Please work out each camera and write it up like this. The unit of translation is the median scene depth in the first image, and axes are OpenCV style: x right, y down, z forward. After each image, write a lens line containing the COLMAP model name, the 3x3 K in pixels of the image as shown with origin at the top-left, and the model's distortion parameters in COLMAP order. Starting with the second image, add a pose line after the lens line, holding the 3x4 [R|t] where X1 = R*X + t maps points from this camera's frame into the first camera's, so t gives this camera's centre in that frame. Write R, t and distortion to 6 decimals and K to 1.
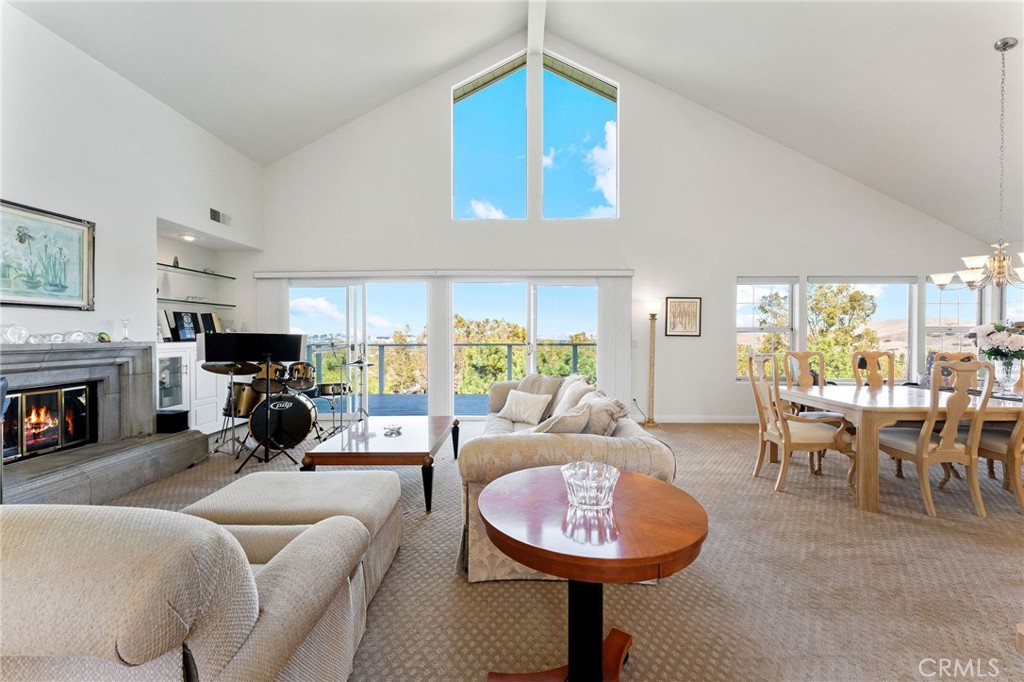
lens RADIAL K [[410.6, 0, 497.7], [0, 410.6, 336.2], [0, 0, 1]] dist [-0.001514, -0.000262]
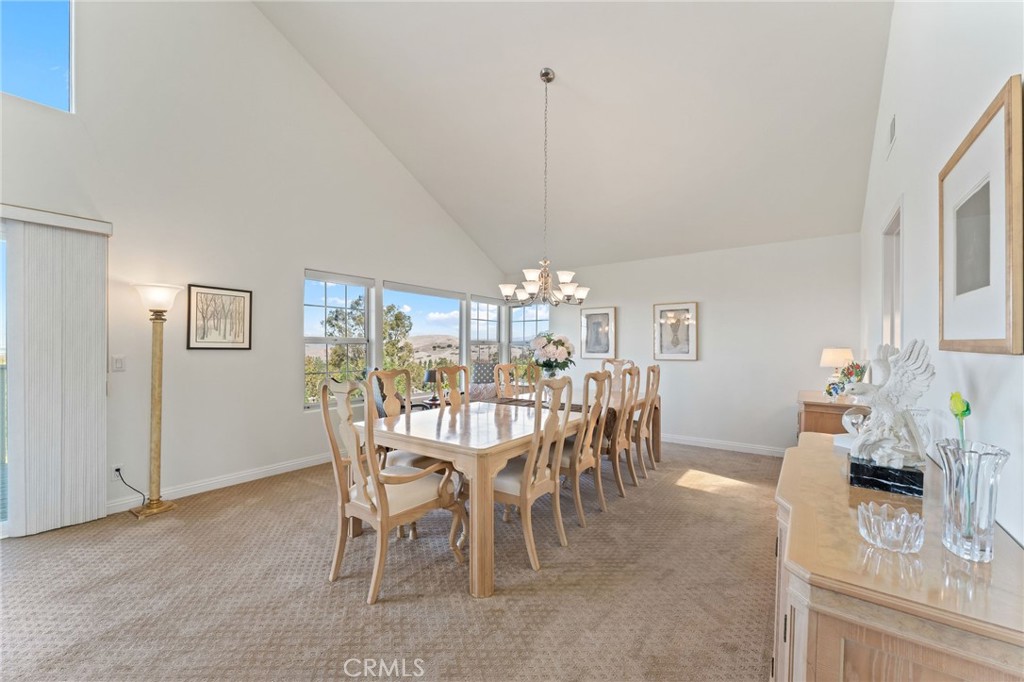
lens RADIAL K [[403.7, 0, 511.1], [0, 403.7, 346.3], [0, 0, 1]] dist [-0.000271, 0.000077]
pose [[0.543160, 0.000017, 0.839629, 0.178172], [0.004749, 0.999984, -0.003092, -0.001389], [-0.839616, 0.005666, 0.543151, 0.300342]]
